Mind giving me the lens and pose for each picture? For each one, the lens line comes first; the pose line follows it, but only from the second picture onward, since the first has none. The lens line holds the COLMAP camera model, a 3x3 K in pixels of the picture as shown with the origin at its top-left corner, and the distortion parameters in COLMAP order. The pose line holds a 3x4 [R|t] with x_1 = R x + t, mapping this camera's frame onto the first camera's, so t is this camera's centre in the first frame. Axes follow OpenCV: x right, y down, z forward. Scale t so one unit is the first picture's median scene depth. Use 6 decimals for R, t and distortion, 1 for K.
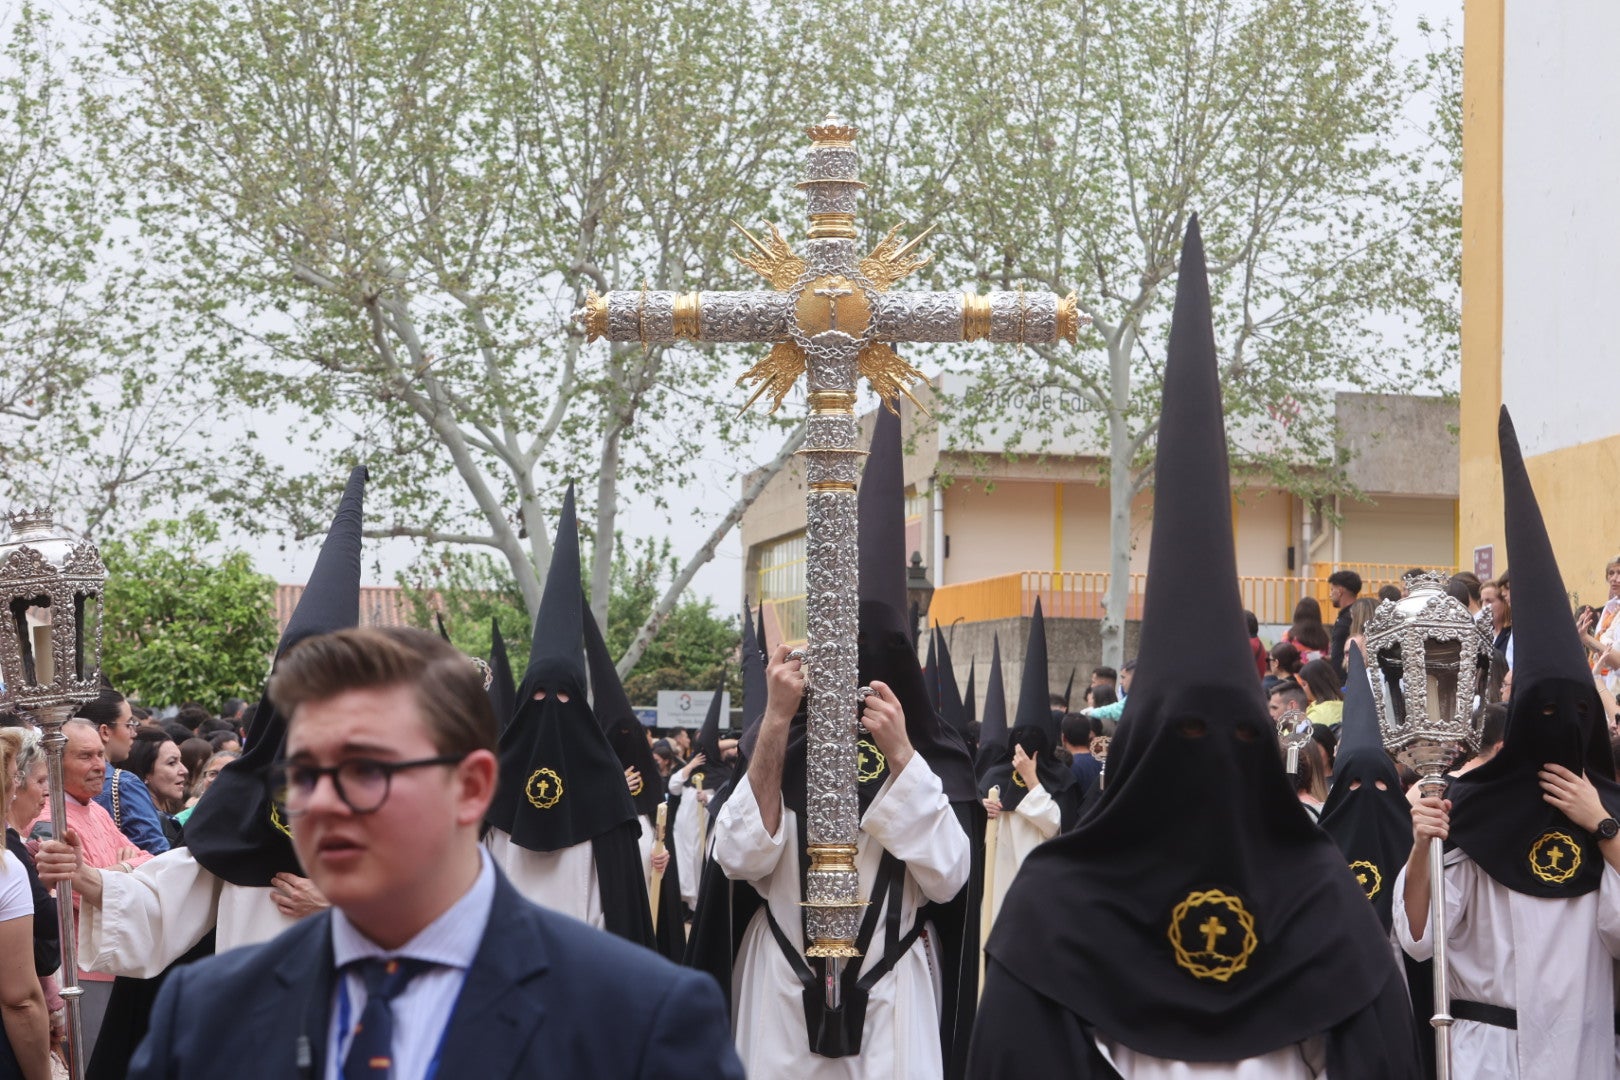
lens RADIAL K [[7089.9, 0, 810.0], [0, 7089.9, 540.0], [0, 0, 1]] dist [0.362893, 3.362583]
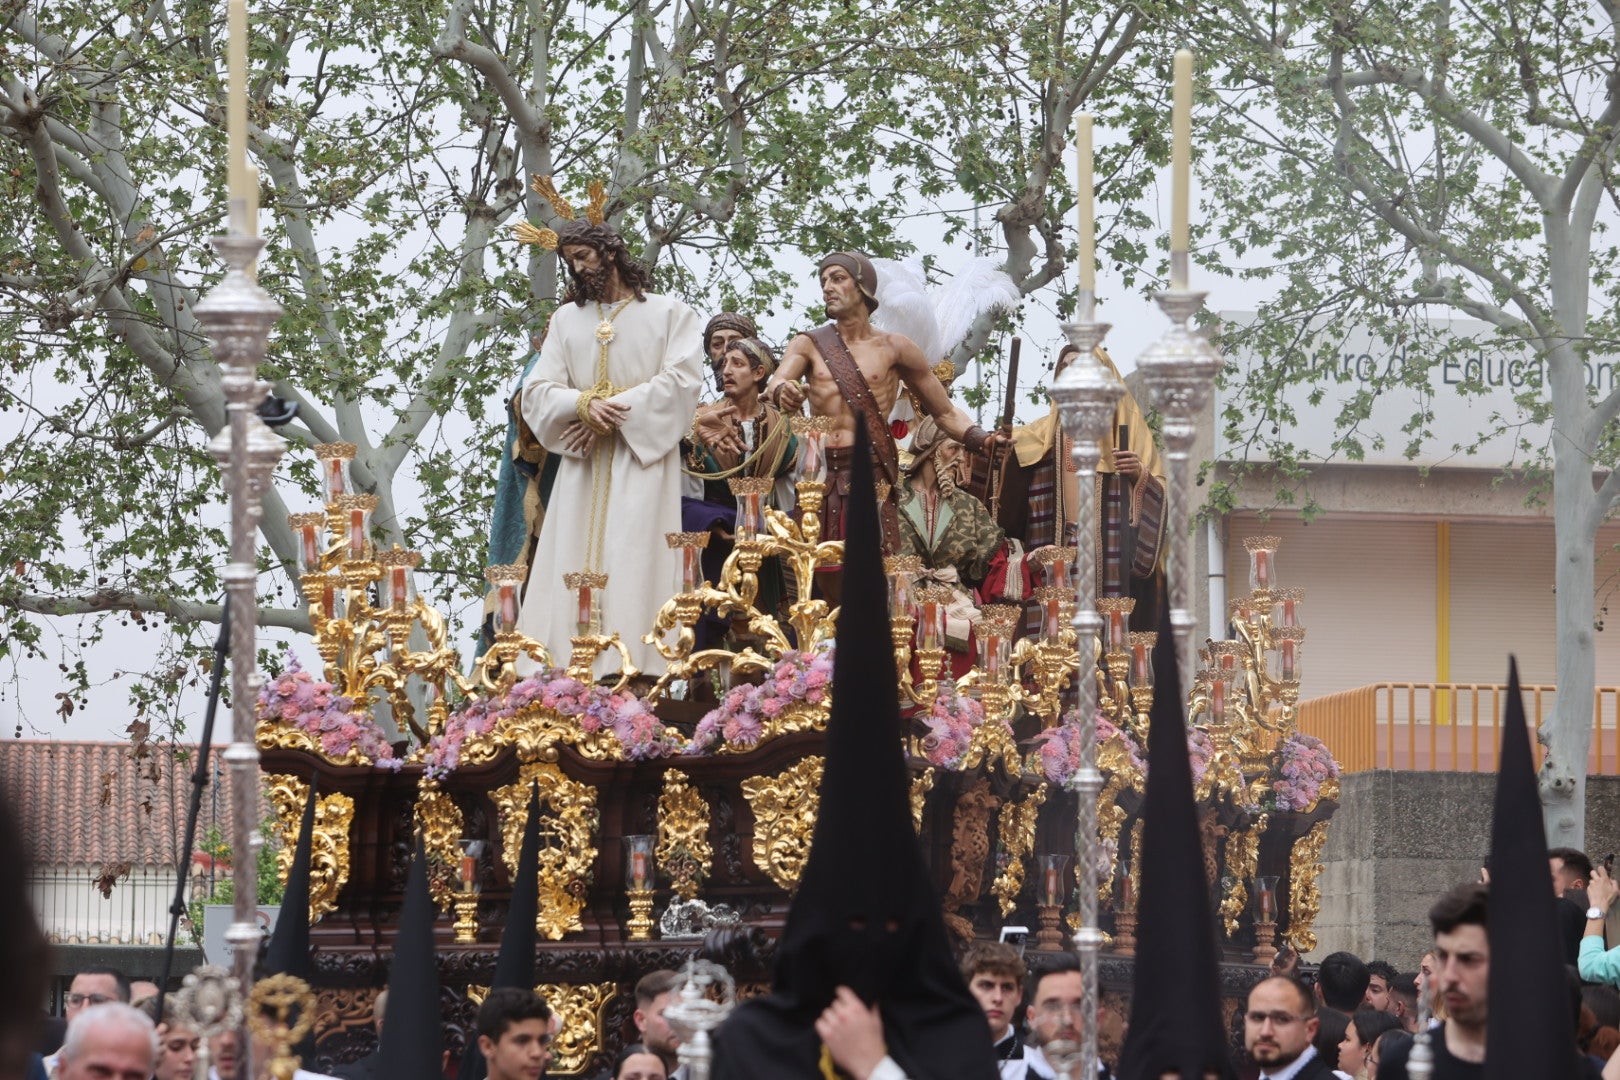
lens RADIAL K [[4975.5, 0, 810.0], [0, 4975.5, 540.0], [0, 0, 1]] dist [0.107451, 0.374481]
pose [[0.996749, -0.015255, -0.079114, 0.017989], [0.010921, 0.998430, -0.054935, 0.013922], [0.079828, 0.053893, 0.995351, 0.647062]]
